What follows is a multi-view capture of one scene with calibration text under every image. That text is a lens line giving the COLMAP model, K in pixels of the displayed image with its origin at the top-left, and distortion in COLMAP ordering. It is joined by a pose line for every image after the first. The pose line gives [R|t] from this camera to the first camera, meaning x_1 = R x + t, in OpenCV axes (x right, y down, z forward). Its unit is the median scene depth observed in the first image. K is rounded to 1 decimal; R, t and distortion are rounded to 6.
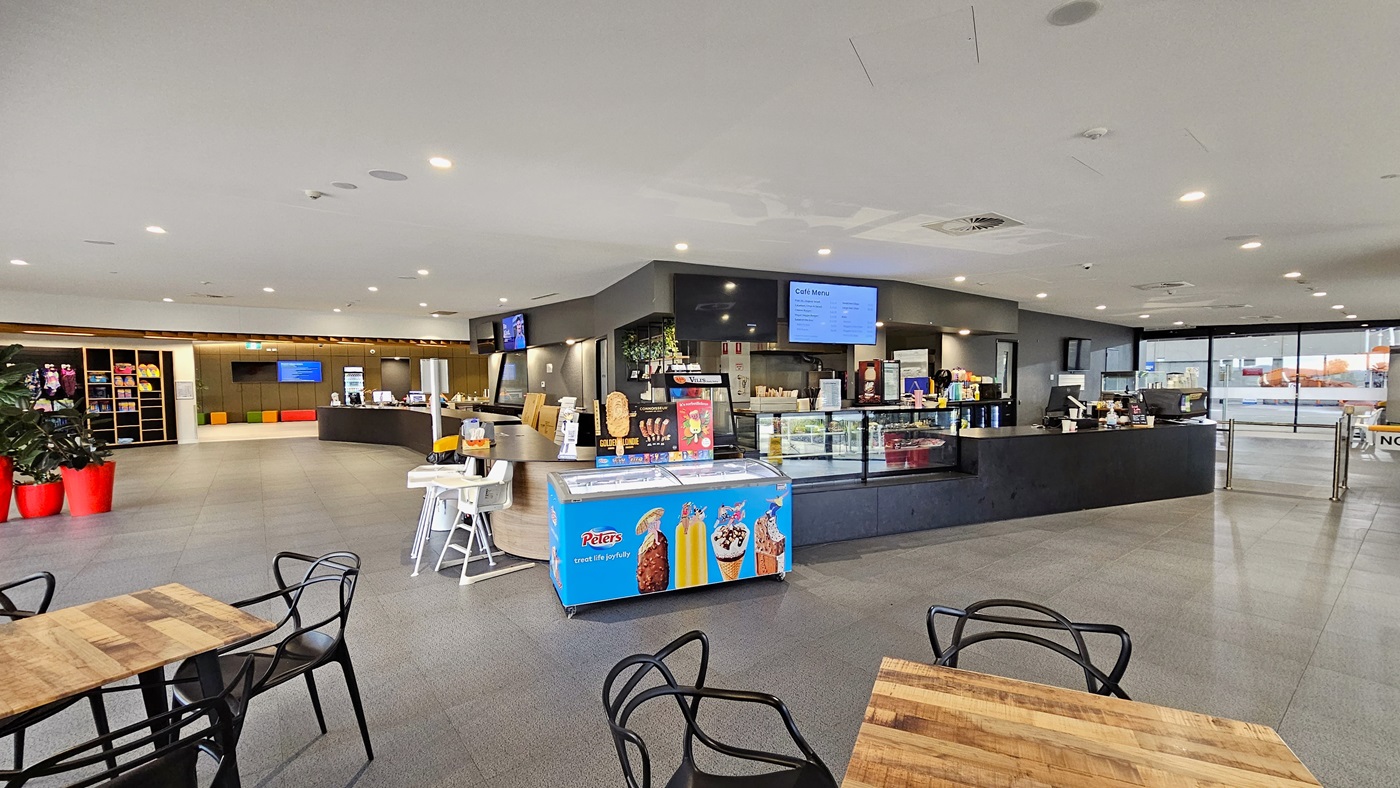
lens RADIAL K [[560.9, 0, 690.6], [0, 560.9, 411.8], [0, 0, 1]] dist [0.001085, 0.000688]
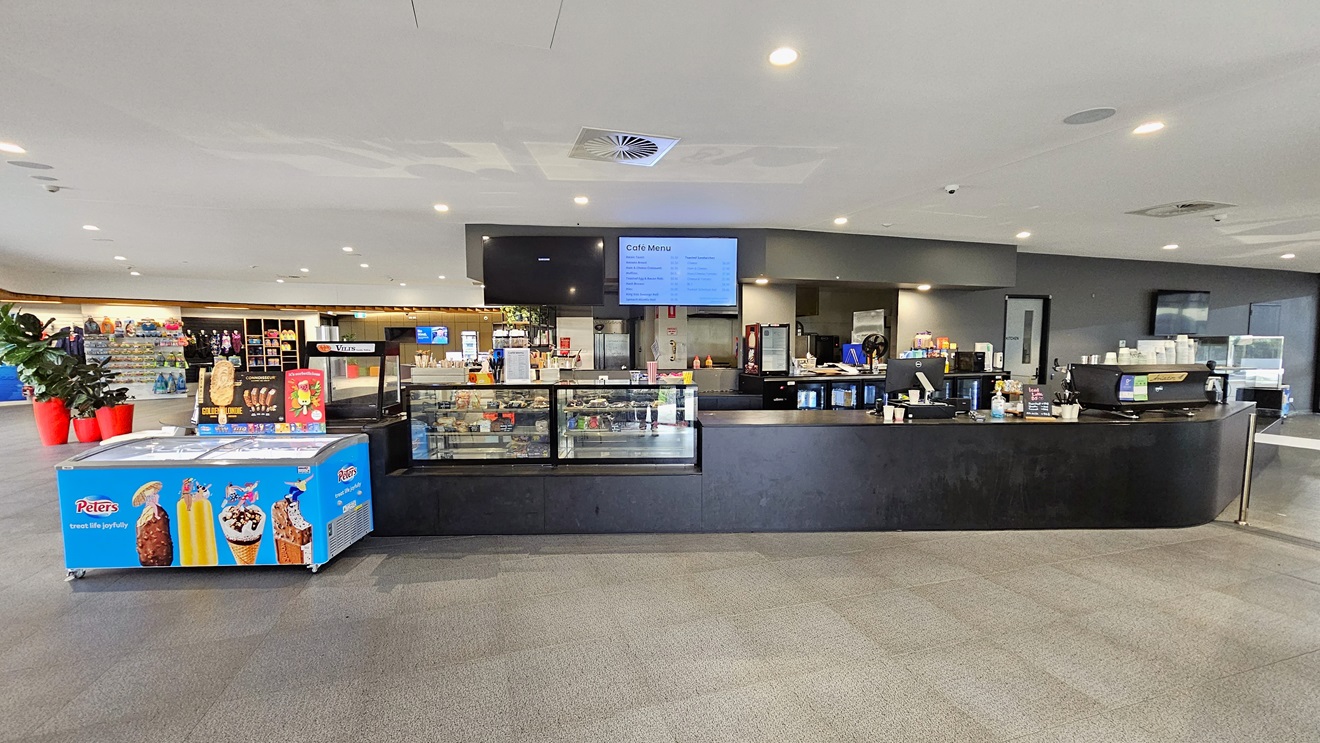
lens RADIAL K [[528.9, 0, 659.9], [0, 528.9, 389.2], [0, 0, 1]] dist [0.001085, 0.000688]
pose [[0.939644, 0.034722, -0.340387, 0.828395], [-0.023600, 0.999045, 0.036760, -0.033517], [0.341338, -0.026508, 0.939567, 0.339151]]
